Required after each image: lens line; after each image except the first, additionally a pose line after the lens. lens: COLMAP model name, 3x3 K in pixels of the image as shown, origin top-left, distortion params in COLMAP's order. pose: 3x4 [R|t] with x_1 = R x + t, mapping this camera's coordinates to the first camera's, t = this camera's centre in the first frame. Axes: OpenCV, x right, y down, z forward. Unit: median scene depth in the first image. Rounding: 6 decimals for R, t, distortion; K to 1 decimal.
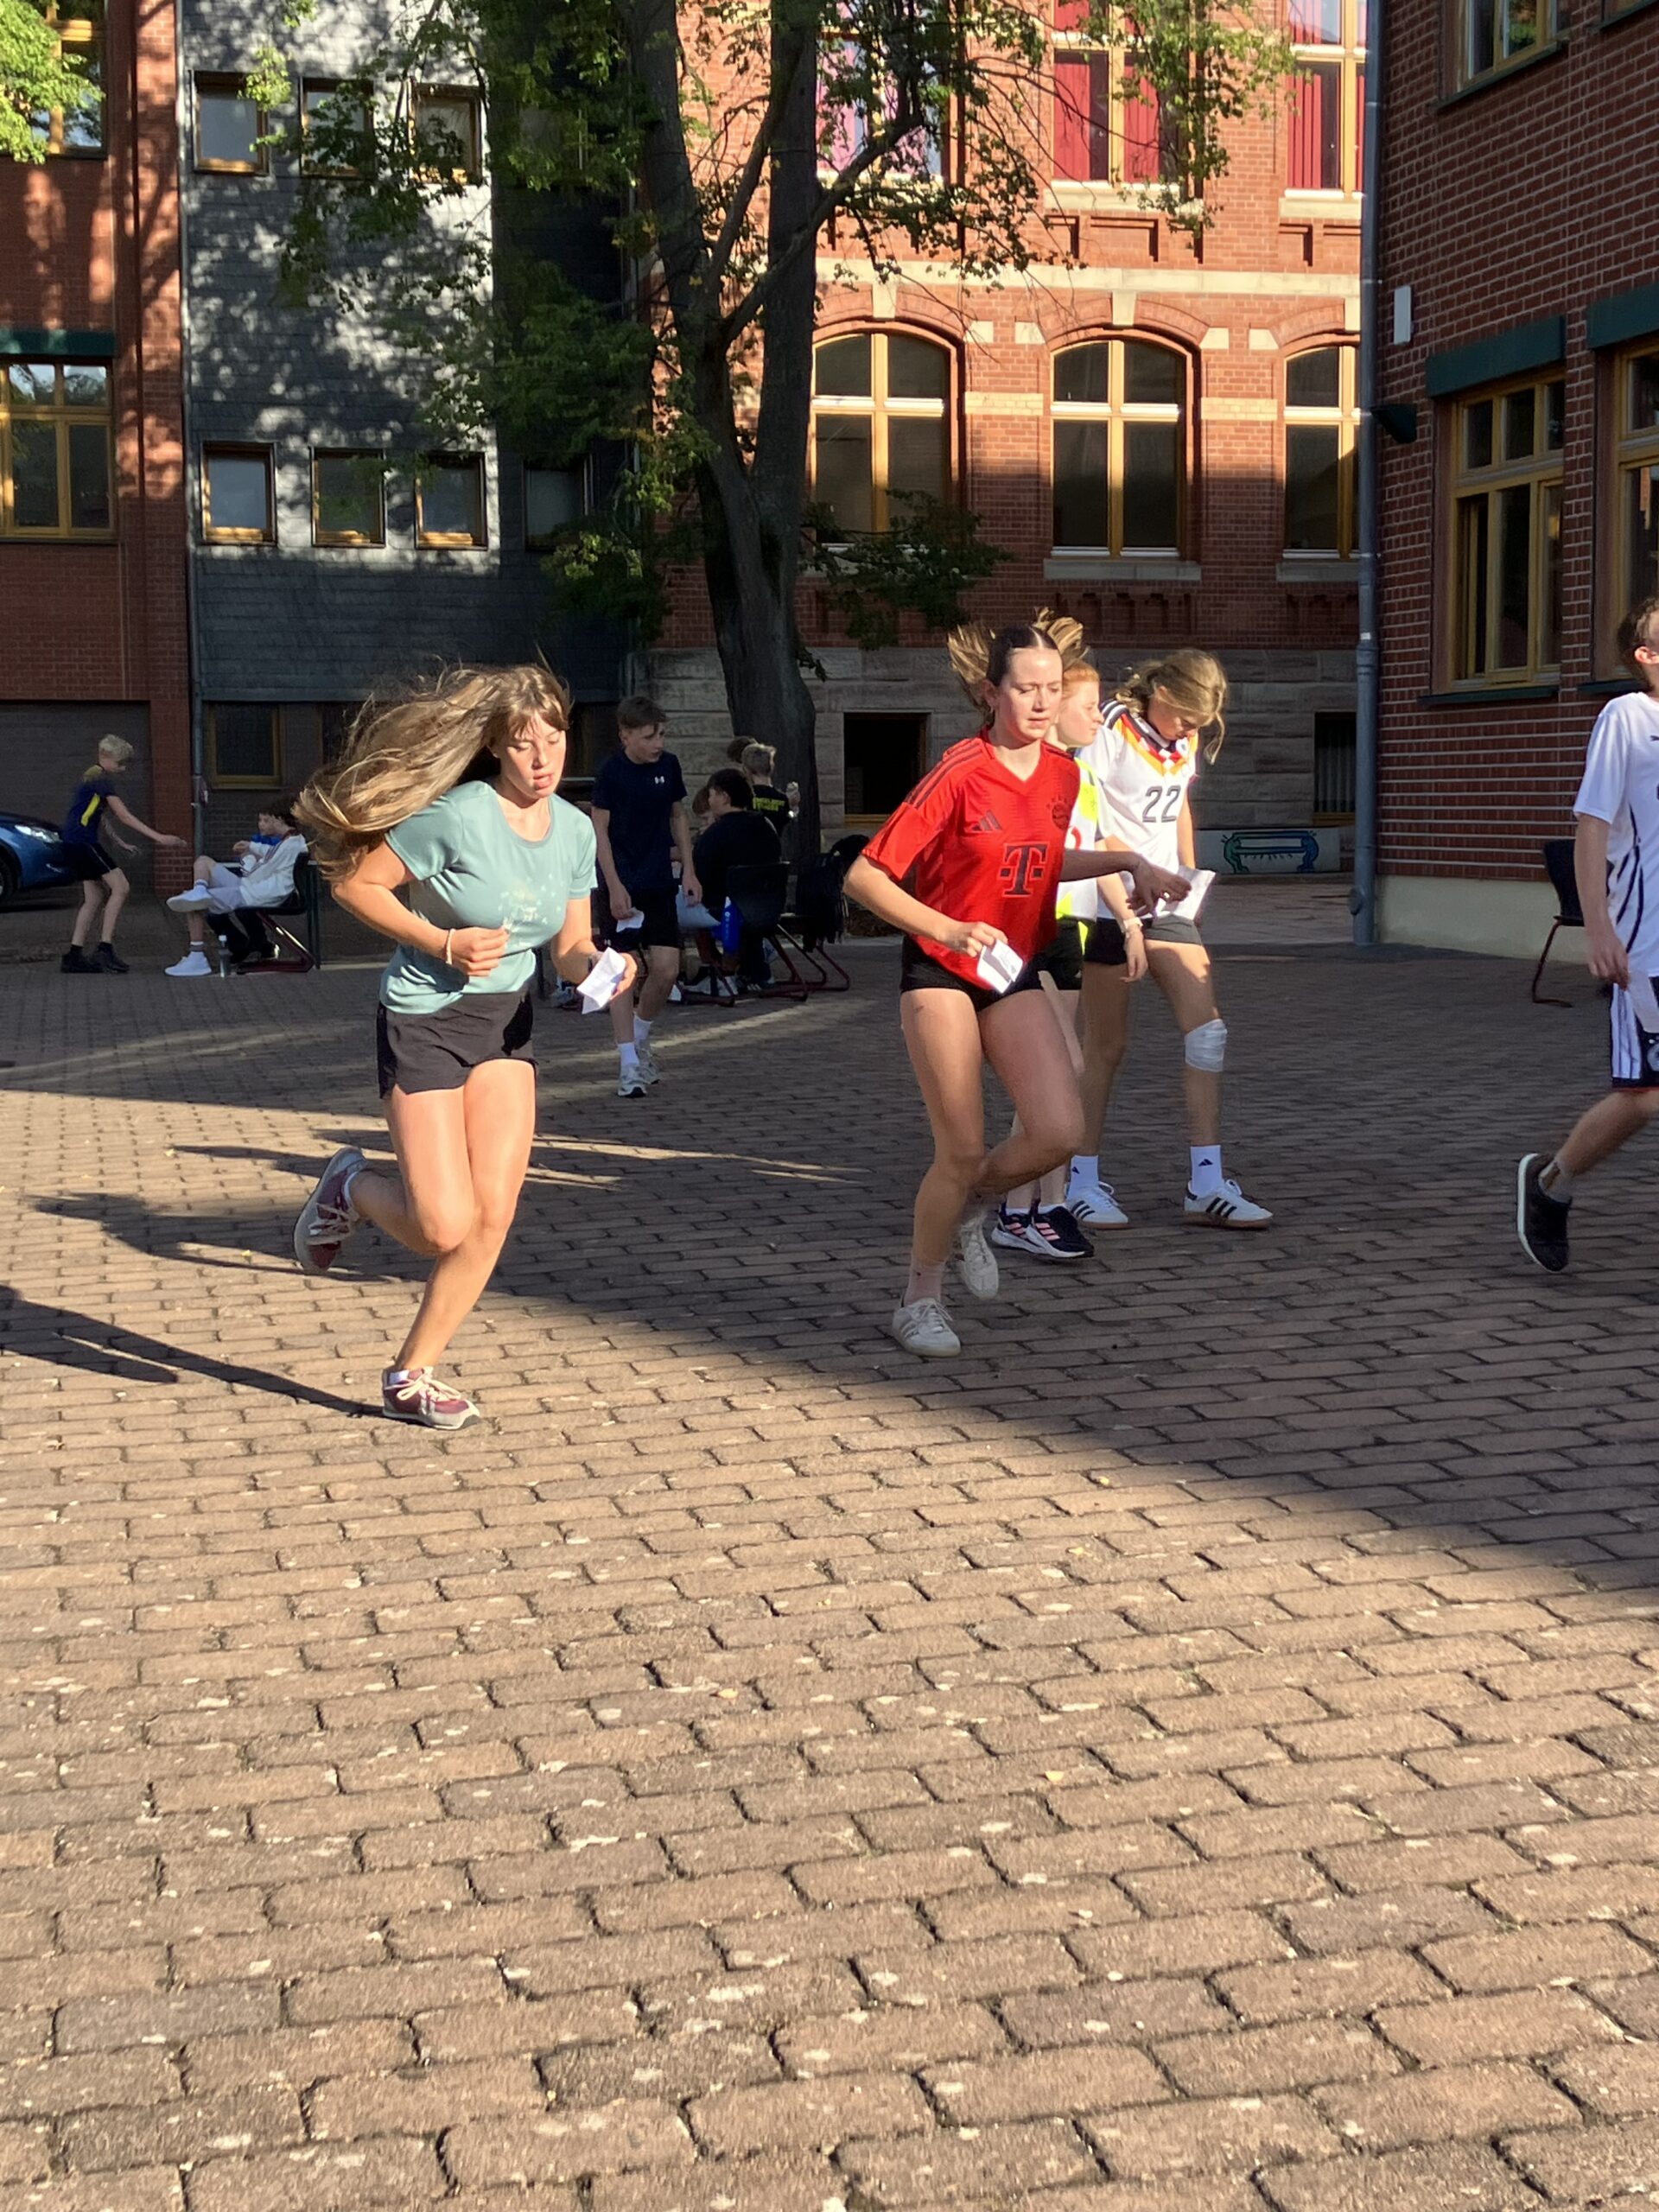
lens RADIAL K [[3469.6, 0, 829.5], [0, 3469.6, 1106.0], [0, 0, 1]] dist [0.042798, -0.069424]
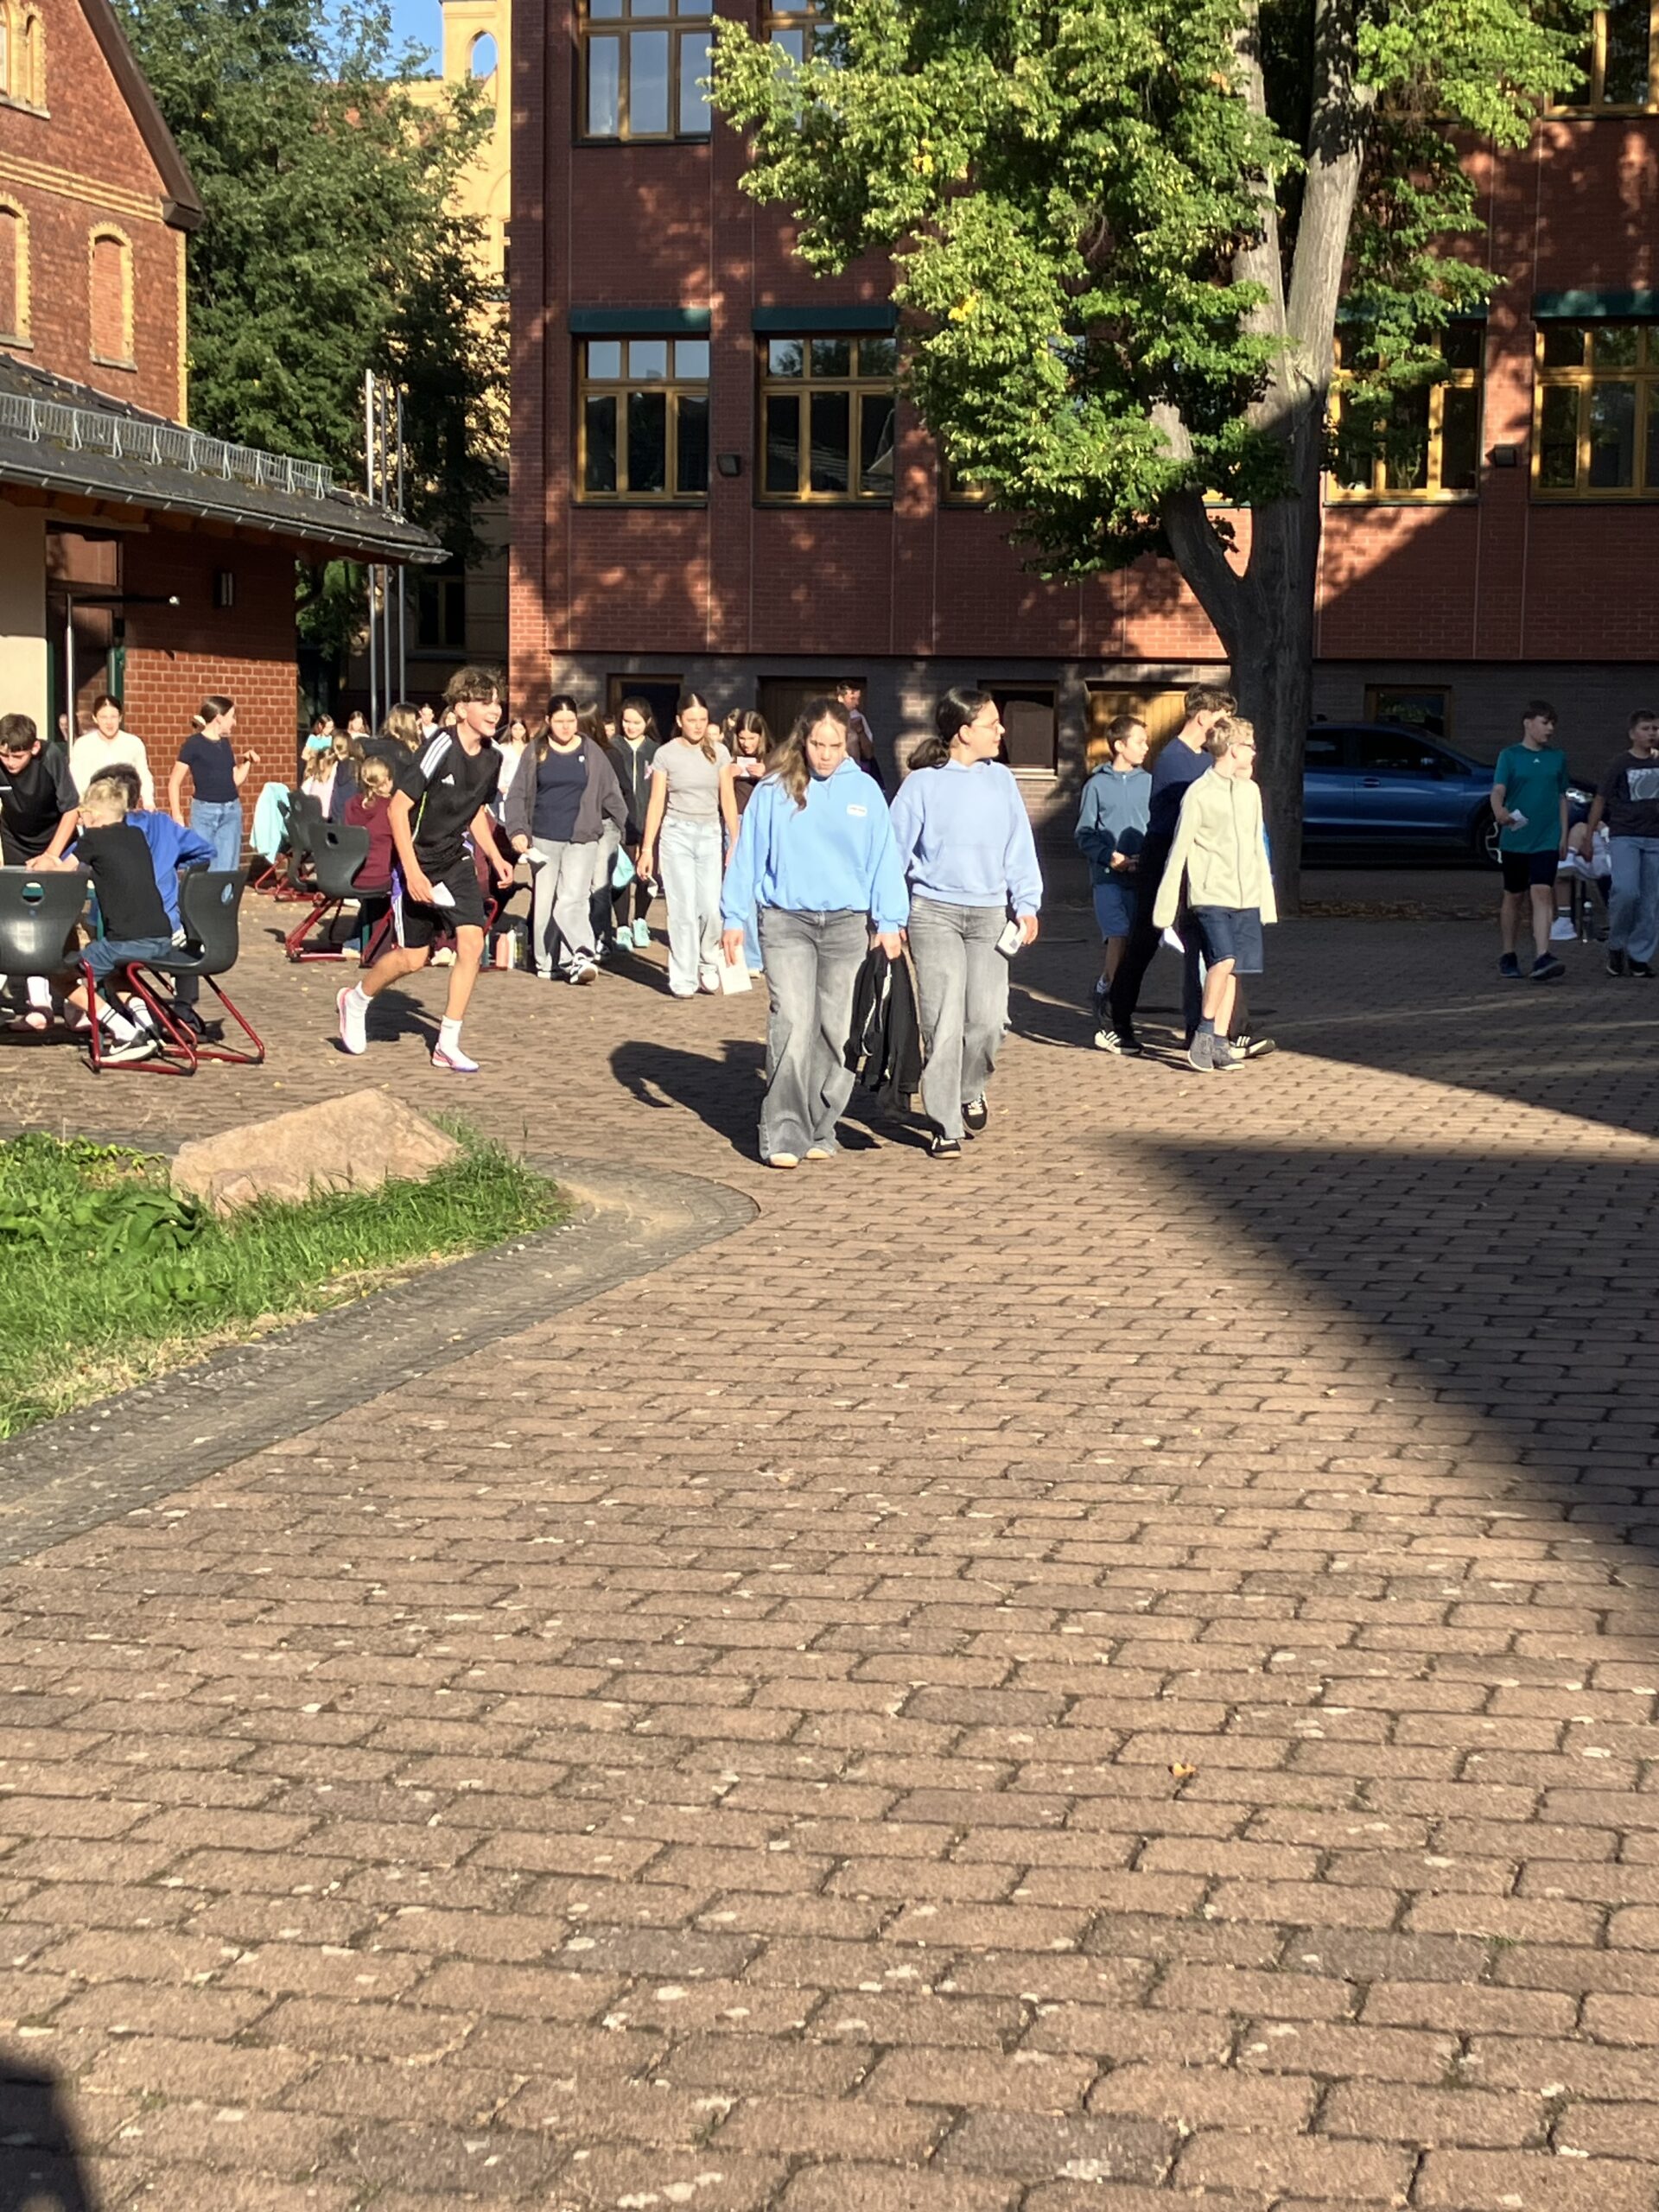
lens RADIAL K [[3607.5, 0, 829.5], [0, 3607.5, 1106.0], [0, 0, 1]] dist [0.033792, 0.115844]
pose [[0.880122, 0.075202, -0.468753, 0.793009], [-0.069847, 0.997141, 0.028828, -0.023654], [0.469581, 0.007369, 0.882859, -0.305053]]
